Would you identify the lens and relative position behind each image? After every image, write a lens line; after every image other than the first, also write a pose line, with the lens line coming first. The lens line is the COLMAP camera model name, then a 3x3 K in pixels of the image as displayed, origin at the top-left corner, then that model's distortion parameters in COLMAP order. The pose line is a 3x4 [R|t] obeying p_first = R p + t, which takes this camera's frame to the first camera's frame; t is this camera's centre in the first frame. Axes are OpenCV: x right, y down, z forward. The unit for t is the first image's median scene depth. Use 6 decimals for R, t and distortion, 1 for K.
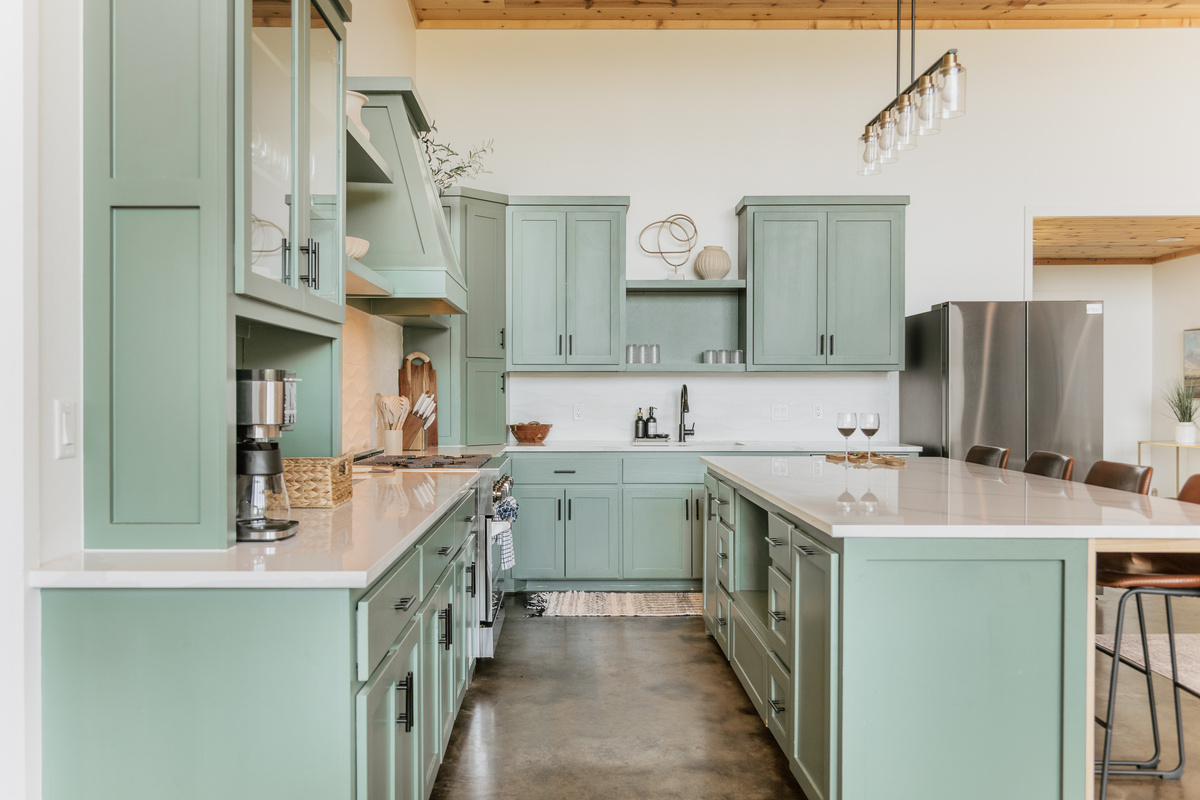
lens RADIAL K [[1008.3, 0, 600.0], [0, 1008.3, 400.0], [0, 0, 1]] dist [-0.005708, -0.004646]
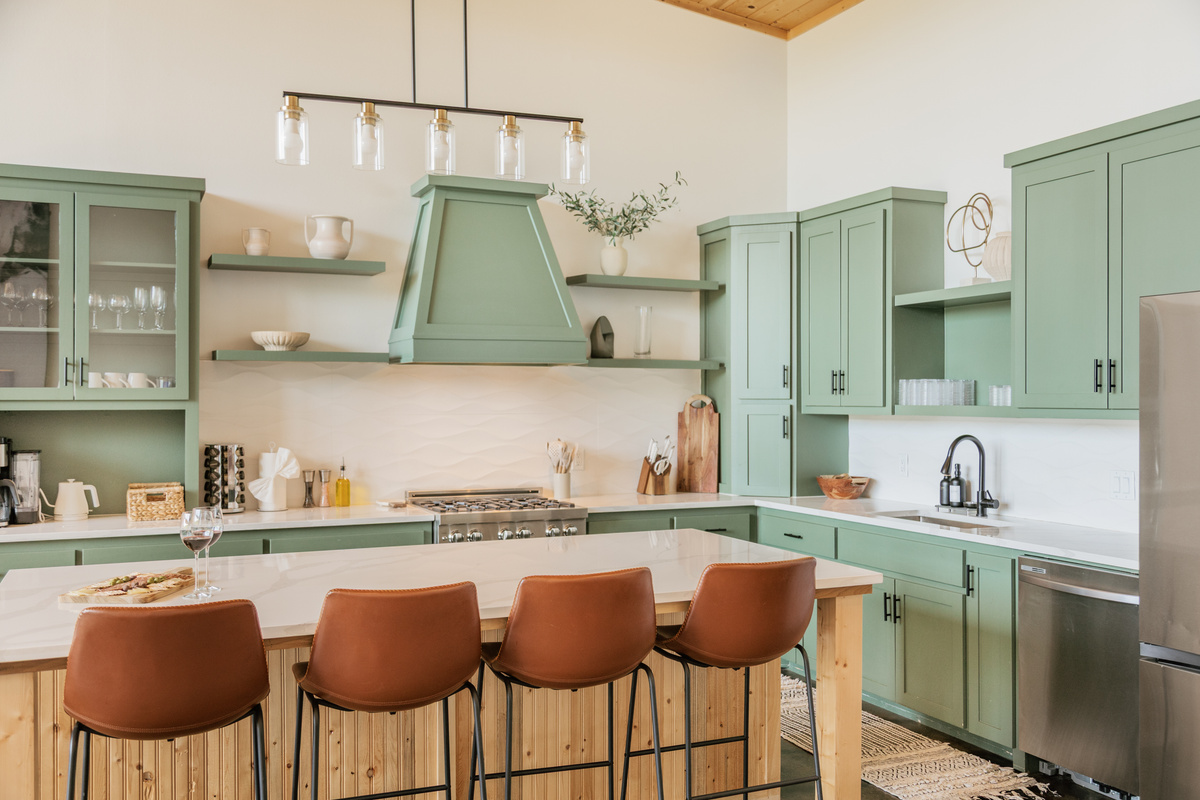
lens RADIAL K [[1095.1, 0, 600.0], [0, 1095.1, 400.0], [0, 0, 1]] dist [0.000890, -0.001455]
pose [[0.374493, 0.001460, -0.927229, 0.687016], [-0.008964, 0.999958, -0.002045, -0.035412], [0.927187, 0.009078, 0.374490, 0.467663]]
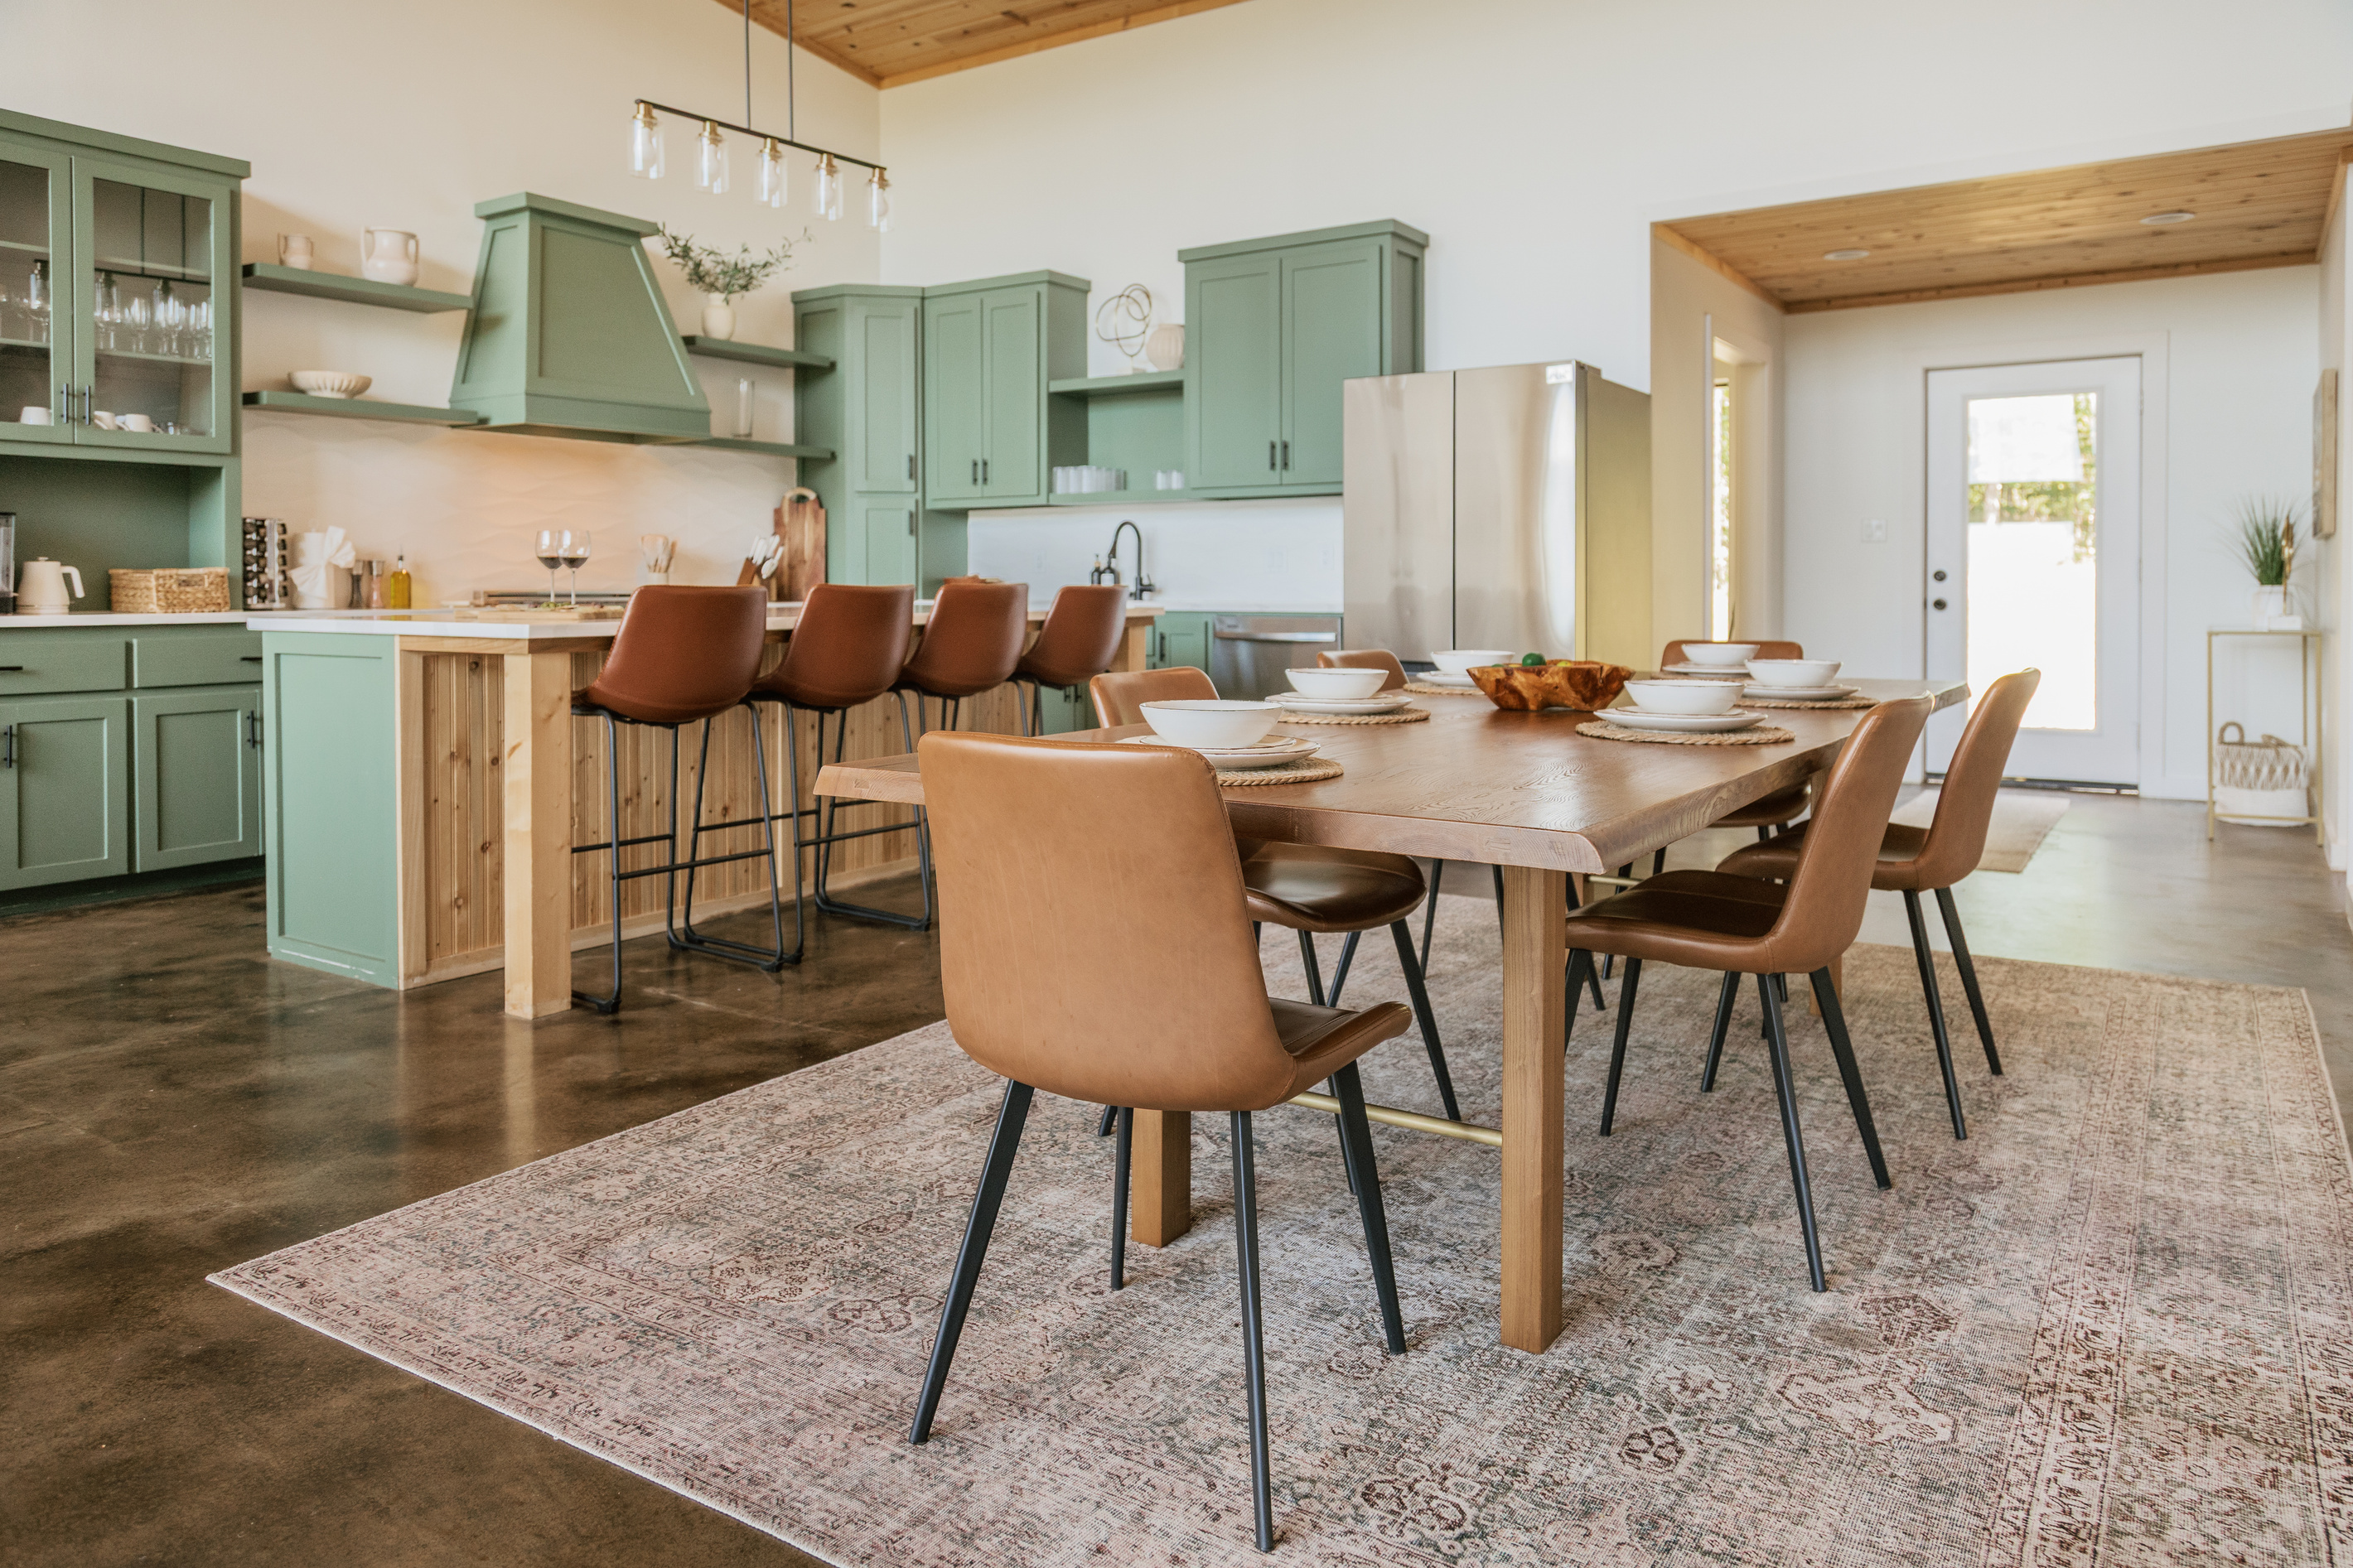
lens RADIAL K [[1607.5, 0, 1181.6], [0, 1607.5, 608.1], [0, 0, 1]] dist [-0.001513, 0.000786]
pose [[0.818276, 0.006234, -0.574792, 0.762088], [-0.004274, 0.999980, 0.004762, 0.040606], [0.574809, -0.001440, 0.818286, 0.082624]]
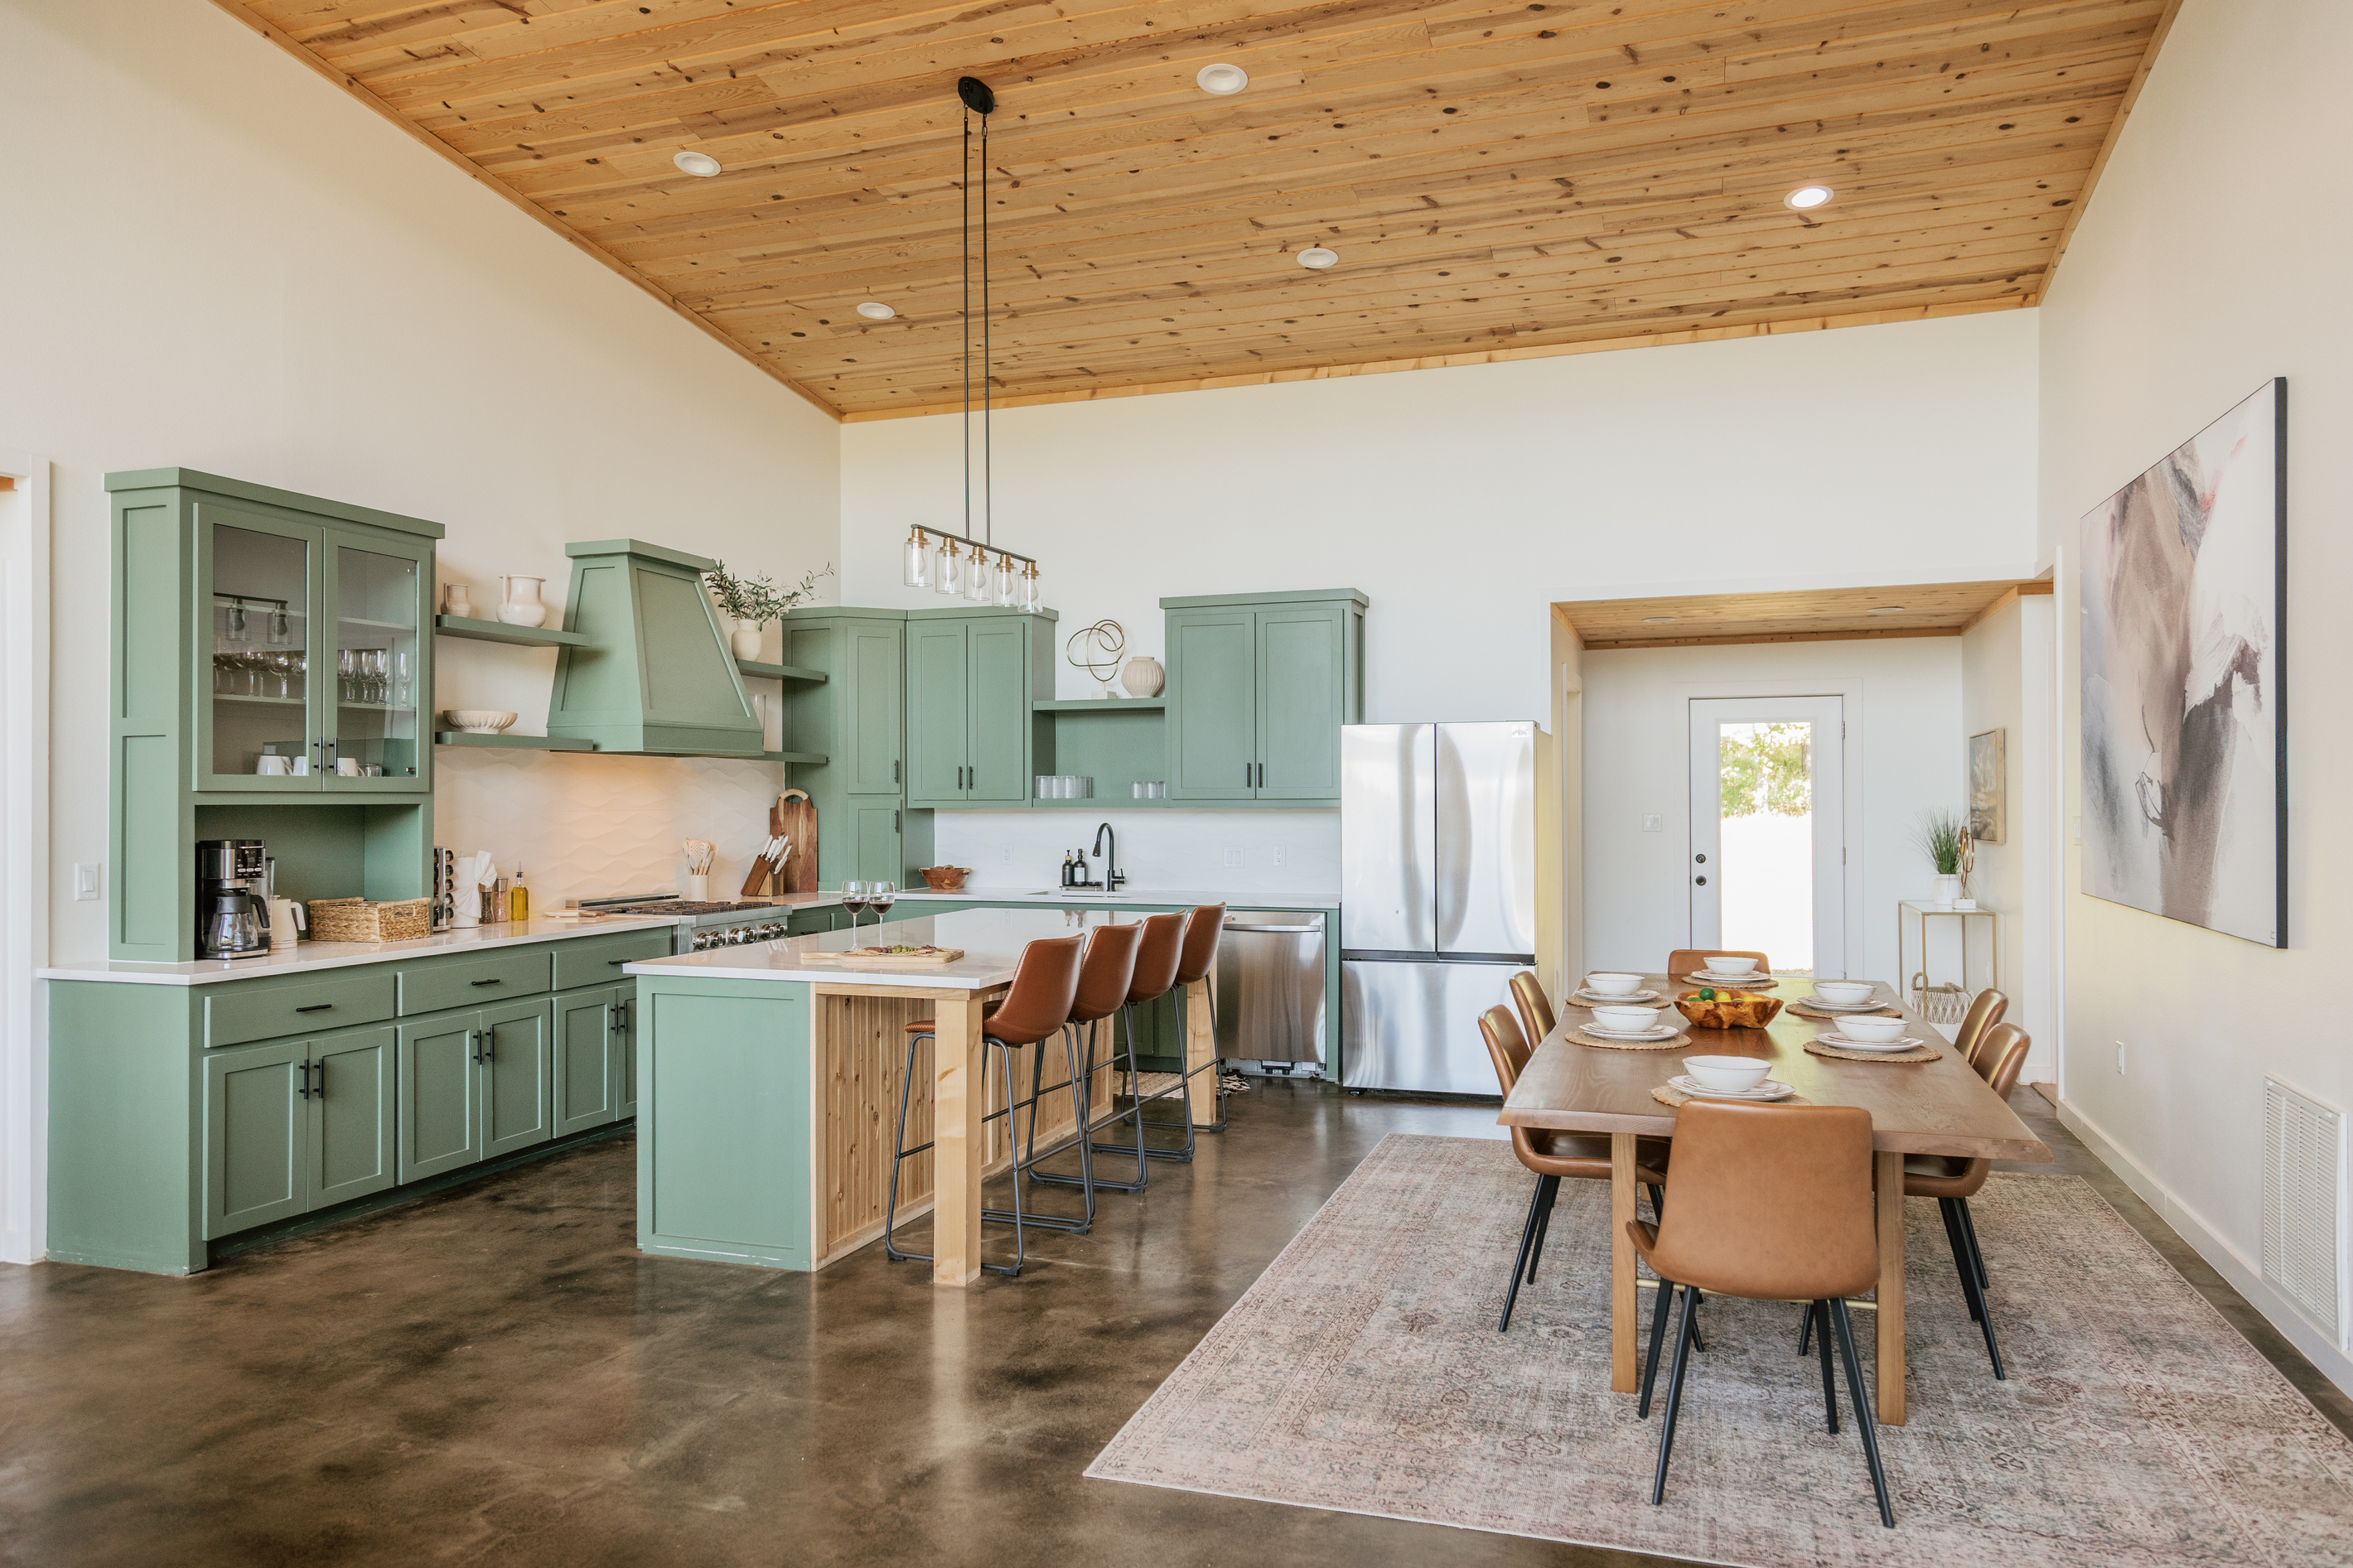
lens RADIAL K [[1618.1, 0, 1176.5], [0, 1618.1, 784.0], [0, 0, 1]] dist [0.004701, 0.000013]
pose [[0.941241, -0.002967, -0.337724, 0.584696], [-0.002793, 0.999859, -0.016568, -0.025229], [0.337725, 0.016537, 0.941099, -0.245705]]
